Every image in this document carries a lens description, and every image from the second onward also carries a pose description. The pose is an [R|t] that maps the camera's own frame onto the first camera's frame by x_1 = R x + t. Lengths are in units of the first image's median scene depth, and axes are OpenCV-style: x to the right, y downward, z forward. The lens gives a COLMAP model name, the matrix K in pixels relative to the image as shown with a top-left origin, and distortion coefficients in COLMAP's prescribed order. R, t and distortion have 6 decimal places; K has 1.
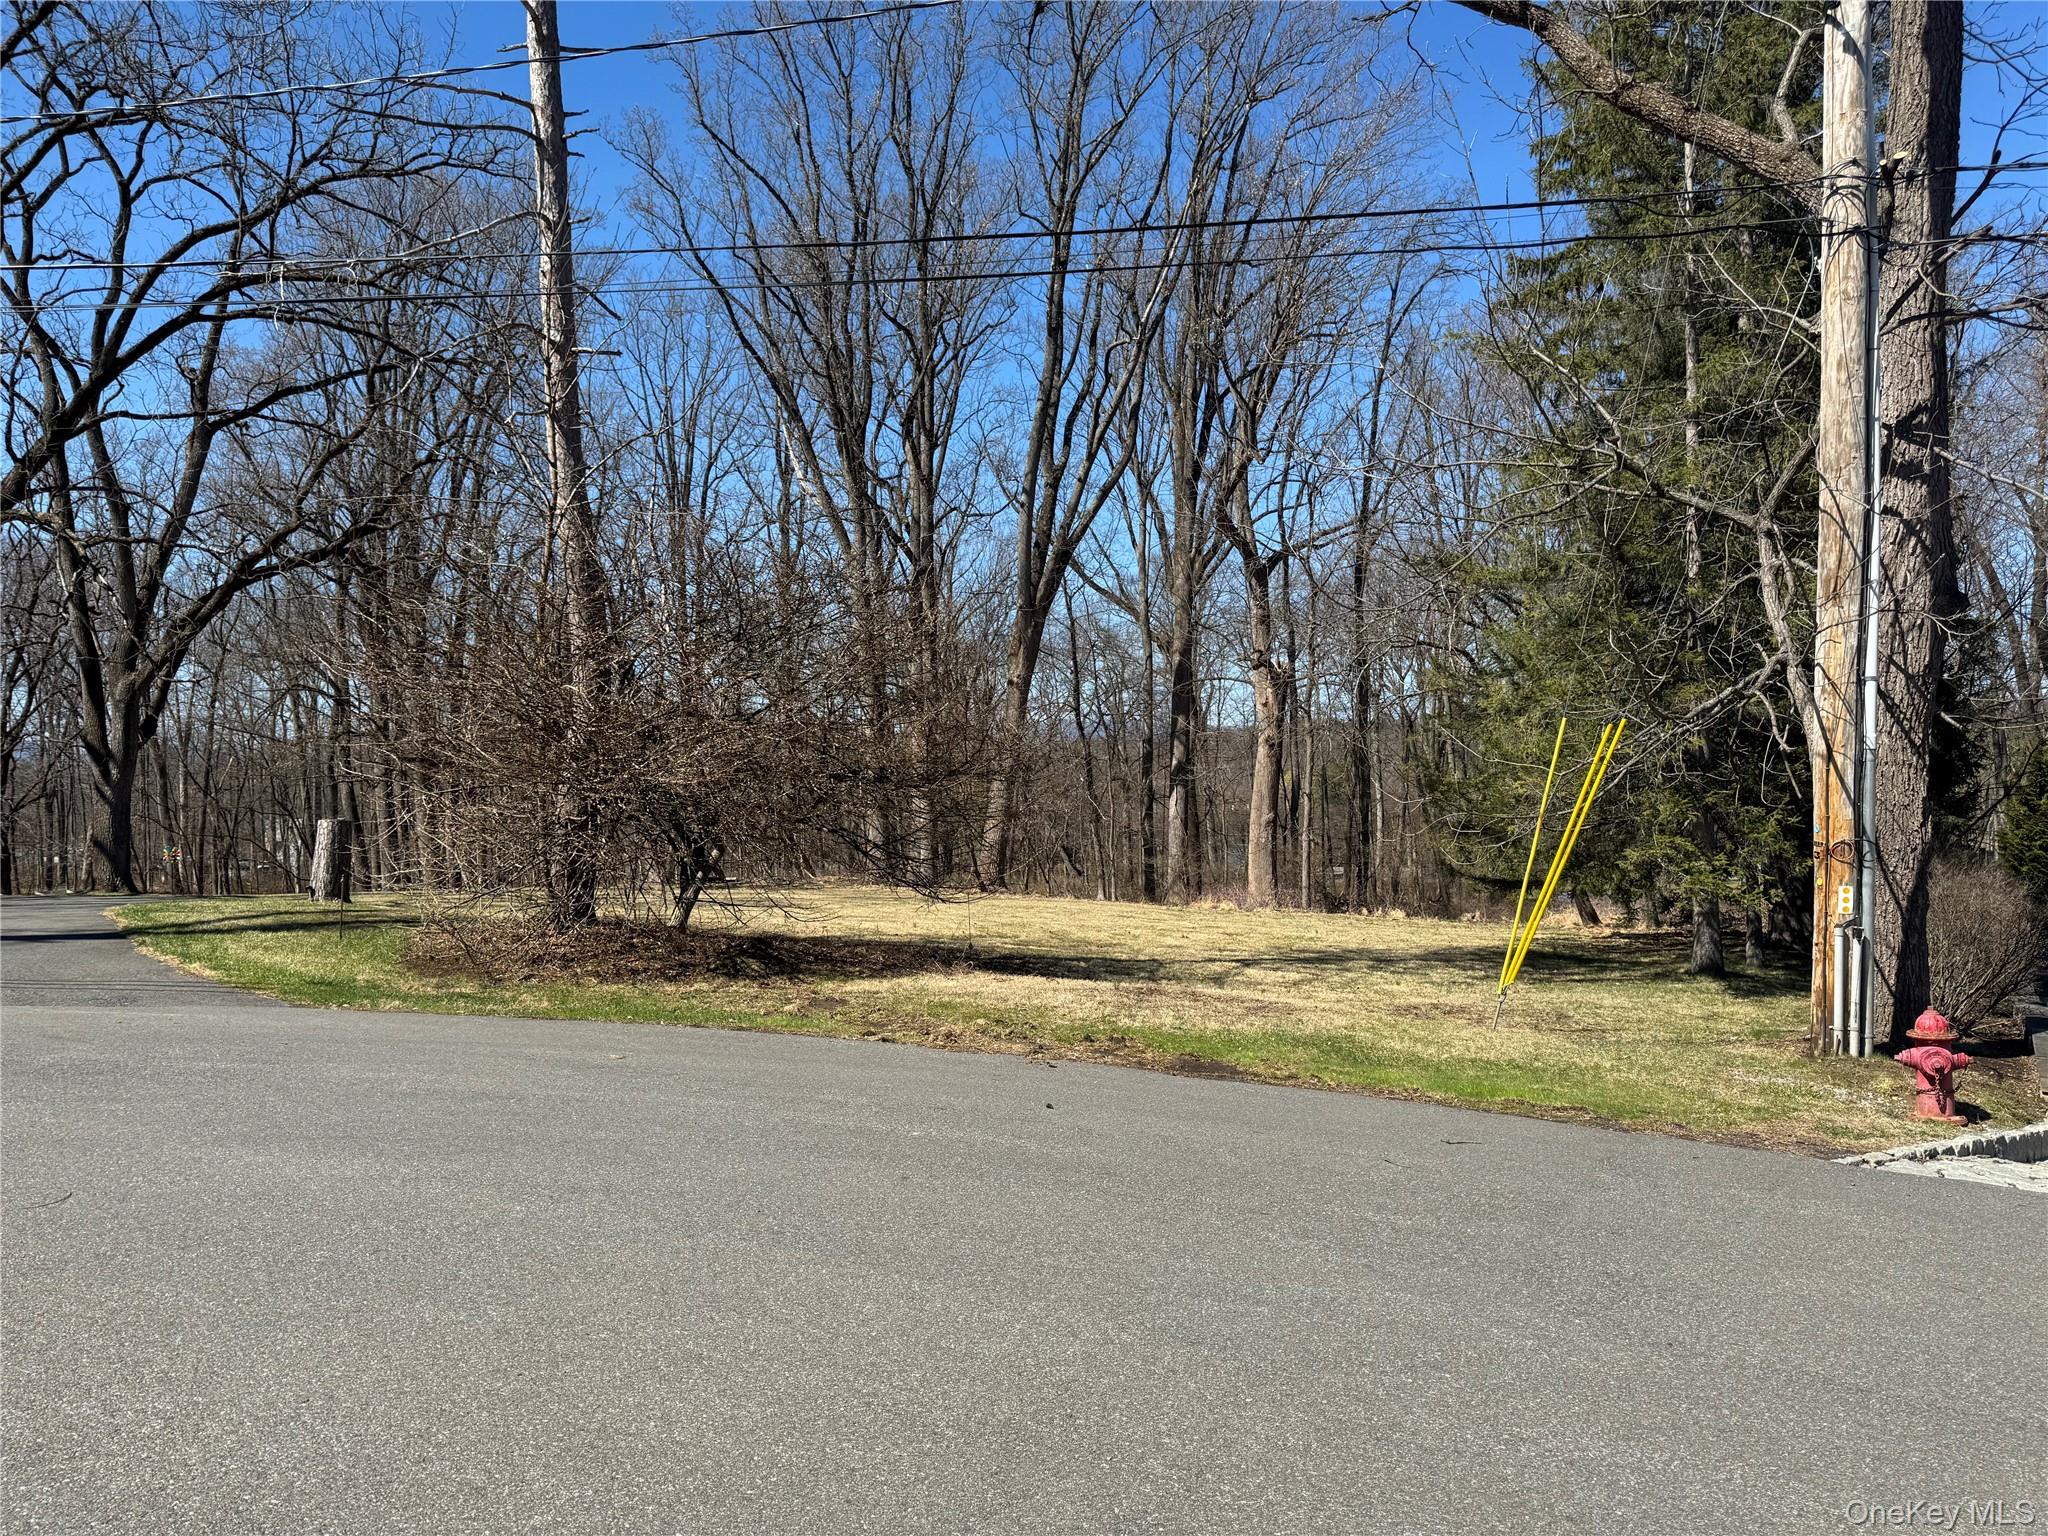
lens RADIAL K [[1430.3, 0, 1033.8], [0, 1430.3, 775.4], [0, 0, 1]] dist [0.092603, -0.140905]
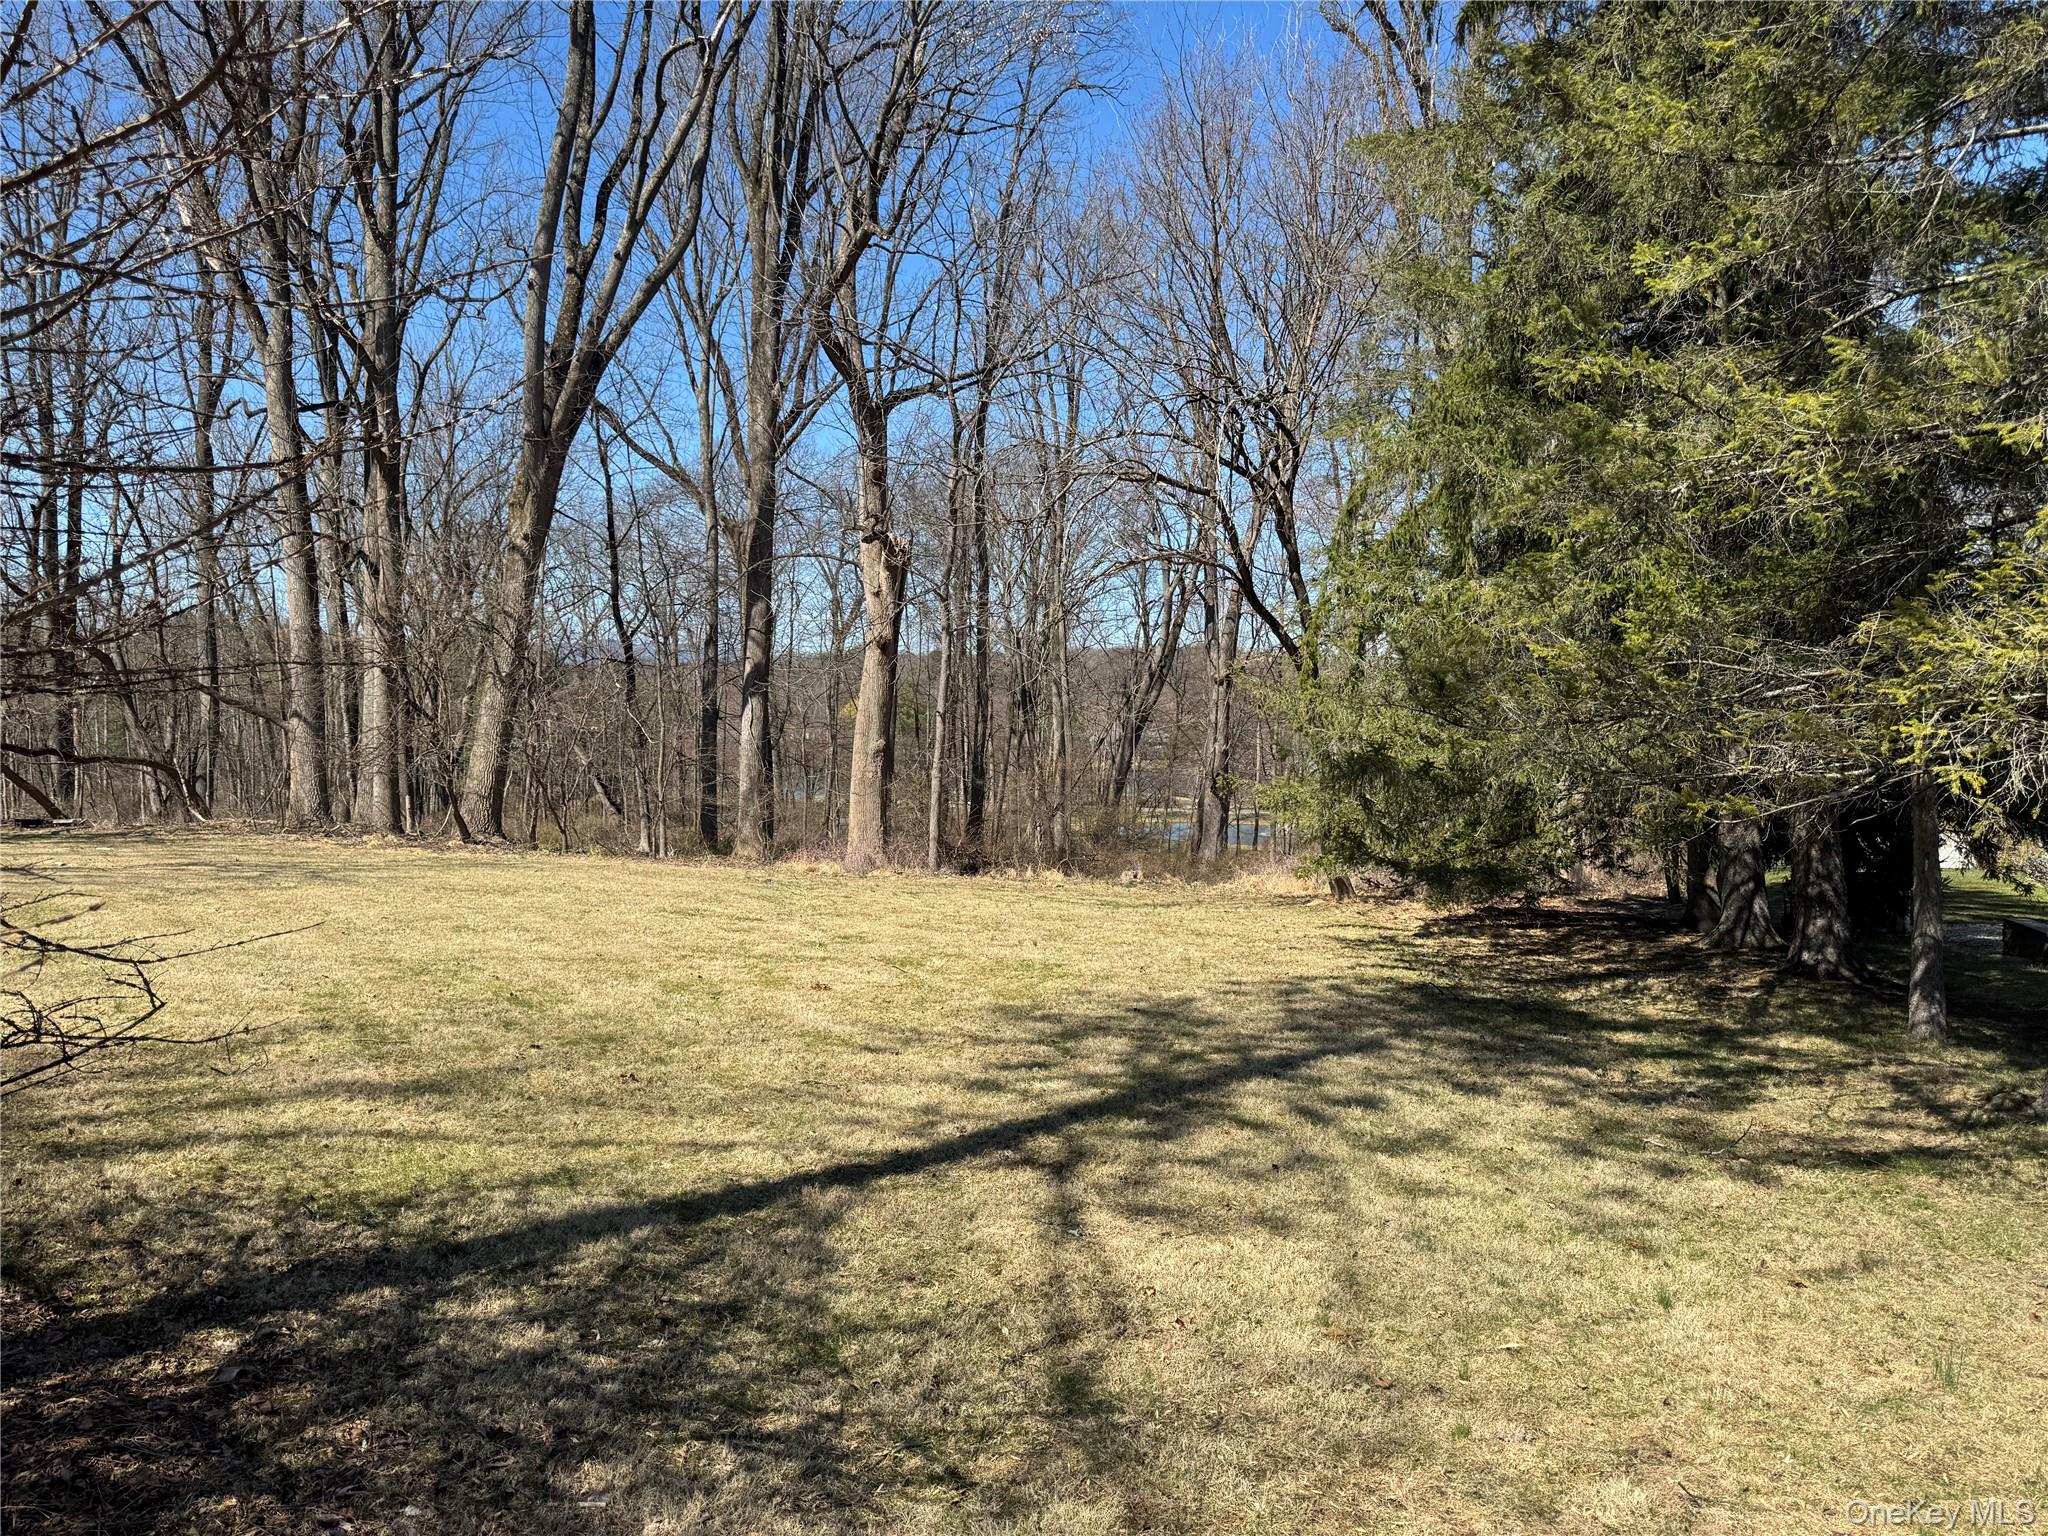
lens RADIAL K [[1430.3, 0, 1033.8], [0, 1430.3, 775.4], [0, 0, 1]] dist [0.092603, -0.140905]
pose [[0.952256, 0.009273, 0.305158, 0.011622], [-0.024403, 0.998652, 0.045802, 0.008445], [-0.304322, -0.051062, 0.951200, 0.245418]]
